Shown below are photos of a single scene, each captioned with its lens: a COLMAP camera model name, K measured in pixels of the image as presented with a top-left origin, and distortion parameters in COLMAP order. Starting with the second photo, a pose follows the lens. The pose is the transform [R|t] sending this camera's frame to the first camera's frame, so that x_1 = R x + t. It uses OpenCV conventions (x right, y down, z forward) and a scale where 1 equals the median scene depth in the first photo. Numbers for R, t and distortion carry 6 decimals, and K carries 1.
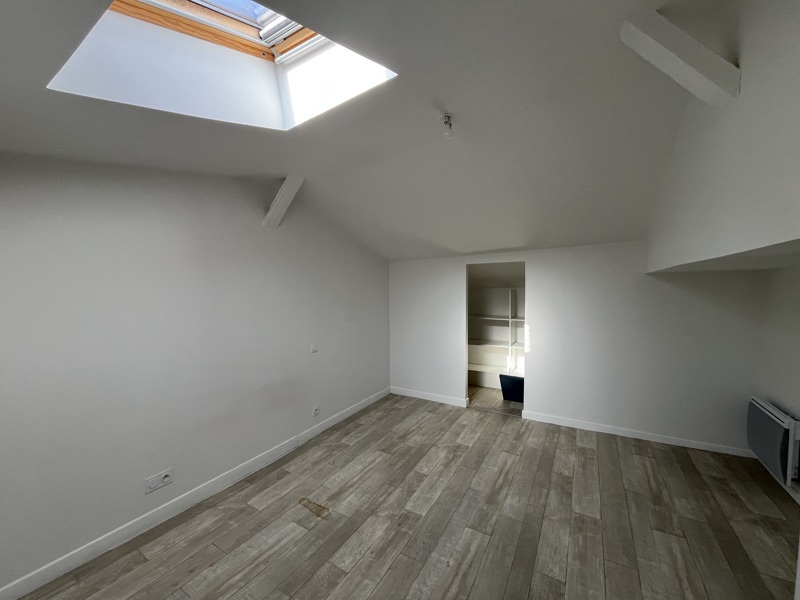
lens RADIAL K [[324.1, 0, 397.3], [0, 324.1, 295.8], [0, 0, 1]] dist [-0.002102, -0.000048]
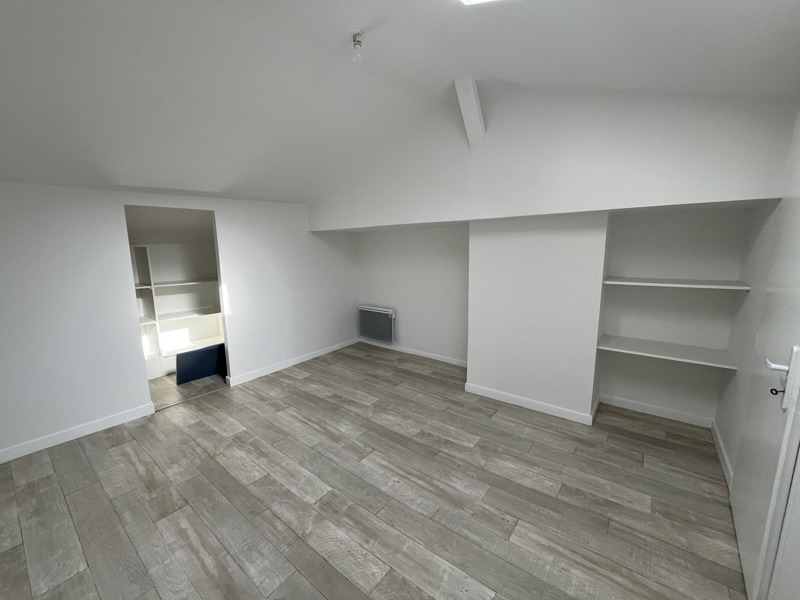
lens RADIAL K [[324.1, 0, 397.5], [0, 324.1, 302.1], [0, 0, 1]] dist [-0.002102, -0.000048]
pose [[0.129507, -0.159194, 0.978716, -0.548331], [0.043765, 0.986984, 0.154748, 0.026877], [-0.990612, 0.022793, 0.134789, 0.540137]]
